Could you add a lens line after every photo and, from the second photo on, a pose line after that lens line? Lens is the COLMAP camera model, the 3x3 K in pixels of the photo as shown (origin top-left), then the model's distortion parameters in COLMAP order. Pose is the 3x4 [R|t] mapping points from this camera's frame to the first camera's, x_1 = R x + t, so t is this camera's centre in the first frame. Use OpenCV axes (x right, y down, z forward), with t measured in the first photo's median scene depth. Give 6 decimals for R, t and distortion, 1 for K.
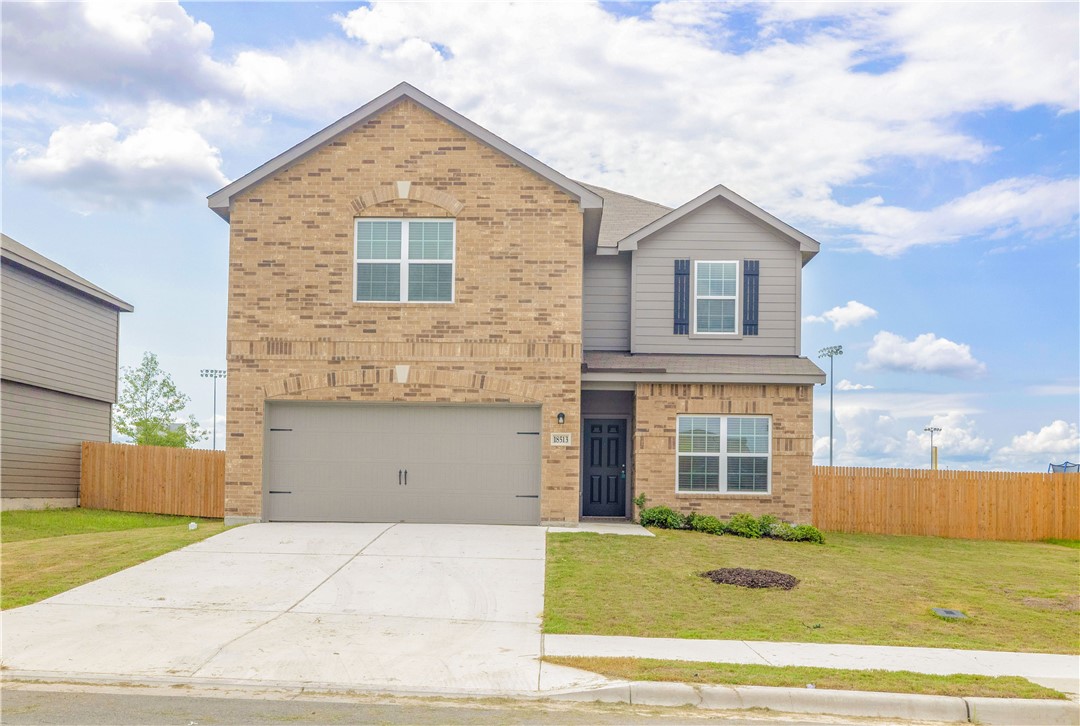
lens RADIAL K [[1019.4, 0, 546.5], [0, 1019.4, 435.2], [0, 0, 1]] dist [0.004827, 0.000000]
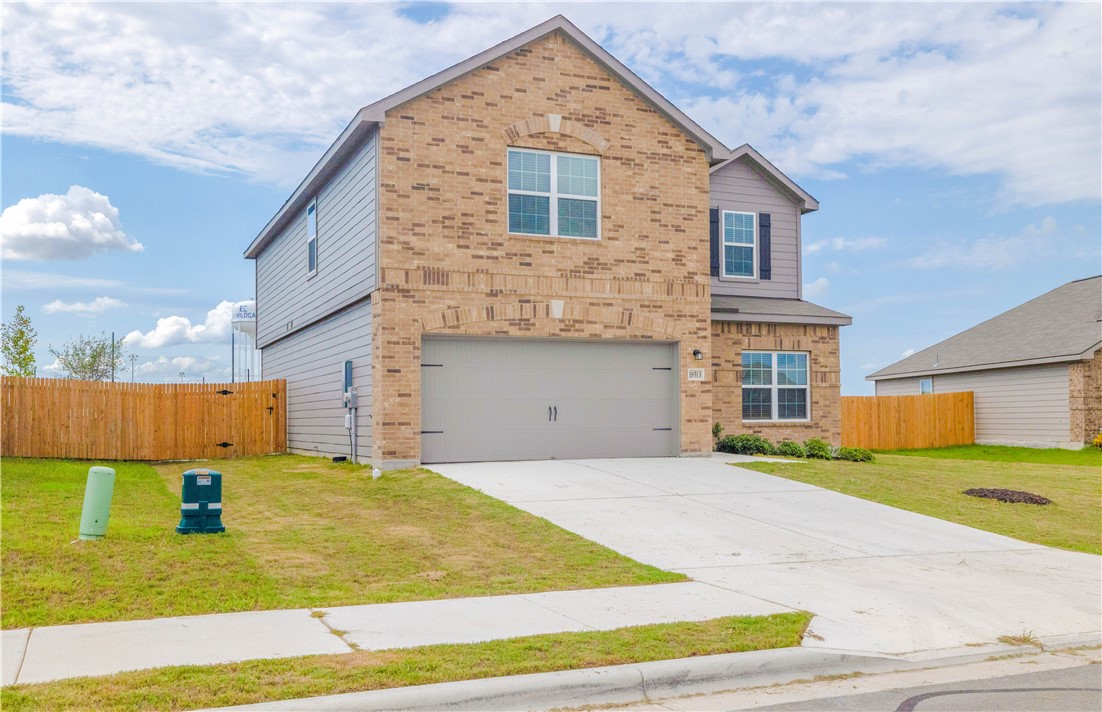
lens RADIAL K [[989.8, 0, 550.4], [0, 989.8, 357.0], [0, 0, 1]] dist [-0.014896, -0.003676]
pose [[0.904012, 0.003629, 0.427492, -0.553982], [-0.004104, 0.999992, 0.000189, -0.013628], [-0.427488, -0.001926, 0.904019, 0.133321]]
